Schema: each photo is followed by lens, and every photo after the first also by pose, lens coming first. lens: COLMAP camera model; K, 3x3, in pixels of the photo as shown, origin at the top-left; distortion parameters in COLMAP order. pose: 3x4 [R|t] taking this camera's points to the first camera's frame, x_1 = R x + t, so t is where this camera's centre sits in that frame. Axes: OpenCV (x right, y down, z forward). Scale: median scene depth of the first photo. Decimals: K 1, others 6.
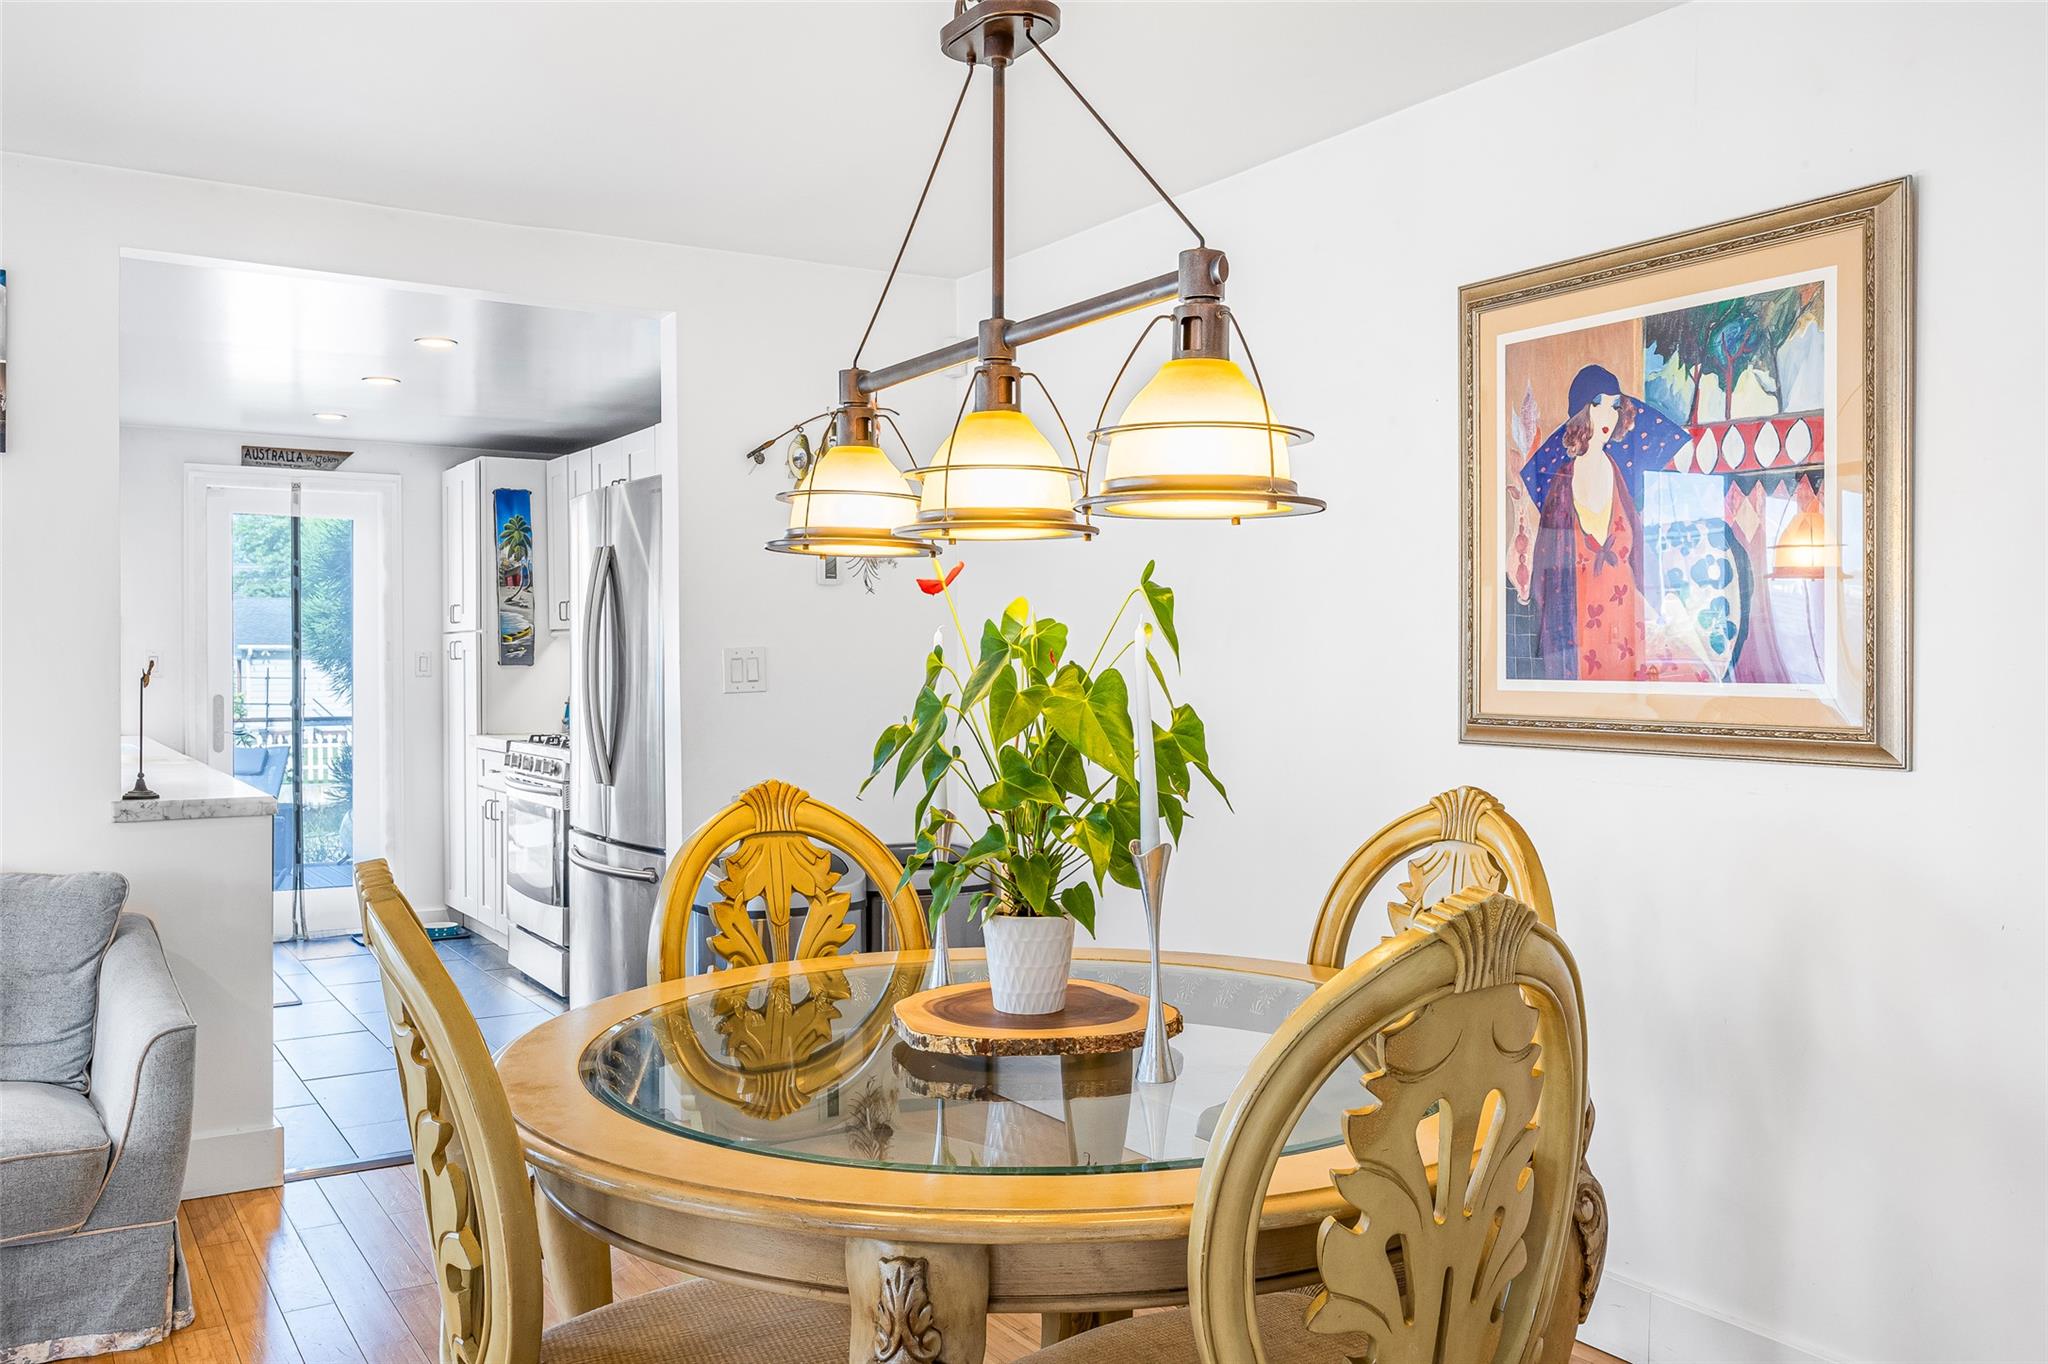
lens RADIAL K [[1643.0, 0, 1021.9], [0, 1643.0, 653.3], [0, 0, 1]] dist [0.001941, -0.000193]
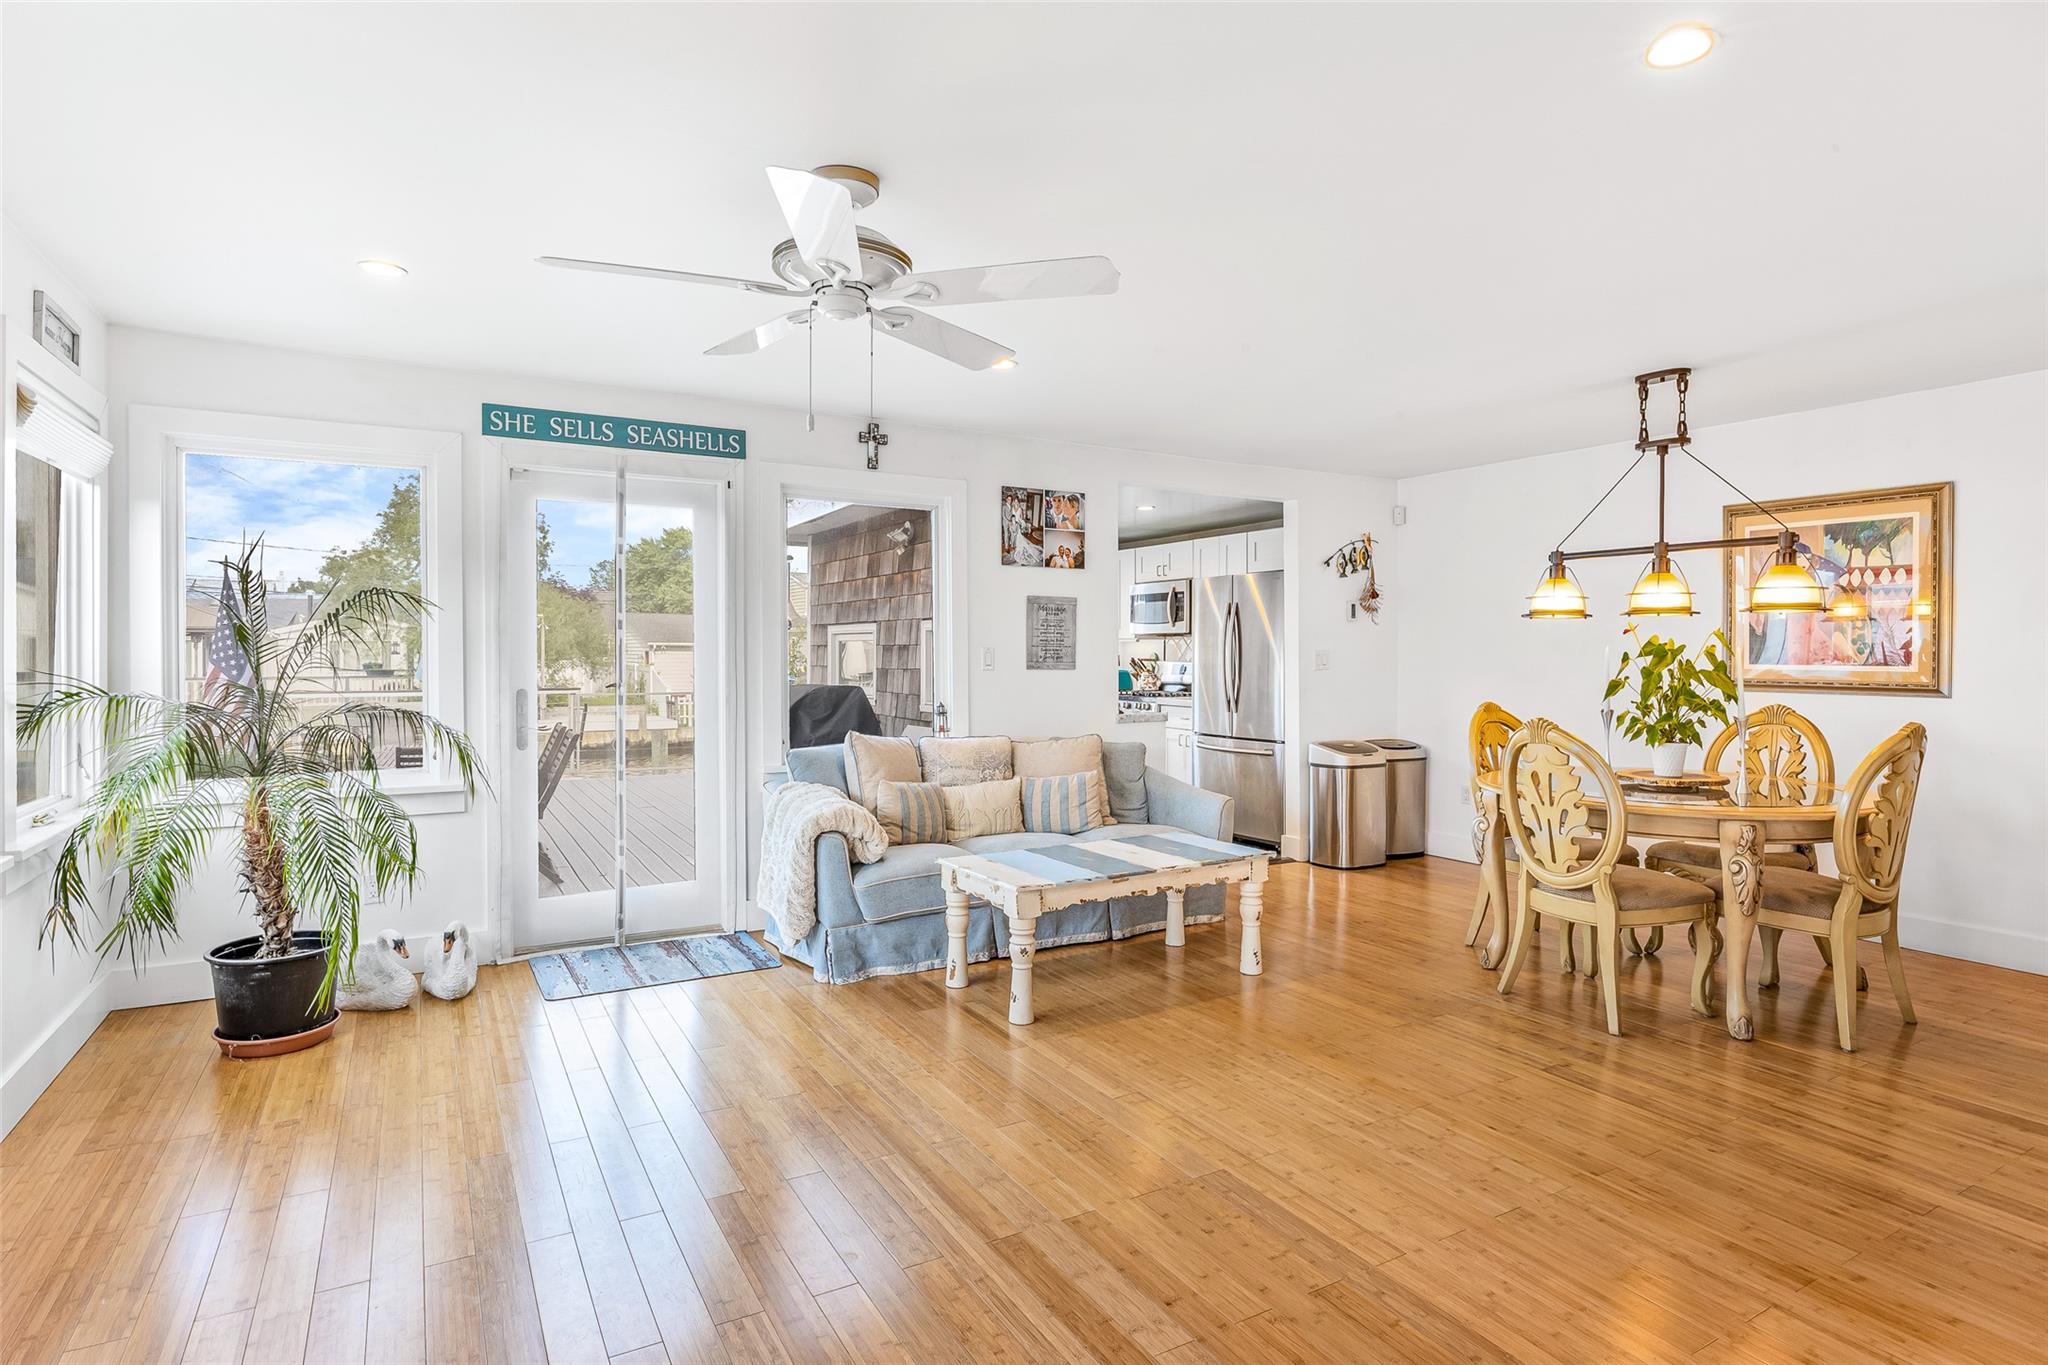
lens RADIAL K [[1085.9, 0, 1009.5], [0, 1085.9, 647.6], [0, 0, 1]] dist [0.000297, -0.001203]
pose [[0.999451, 0.002853, -0.032995, -0.349359], [-0.002866, 0.999996, -0.000325, -0.002998], [0.032994, 0.000419, 0.999455, -0.309527]]
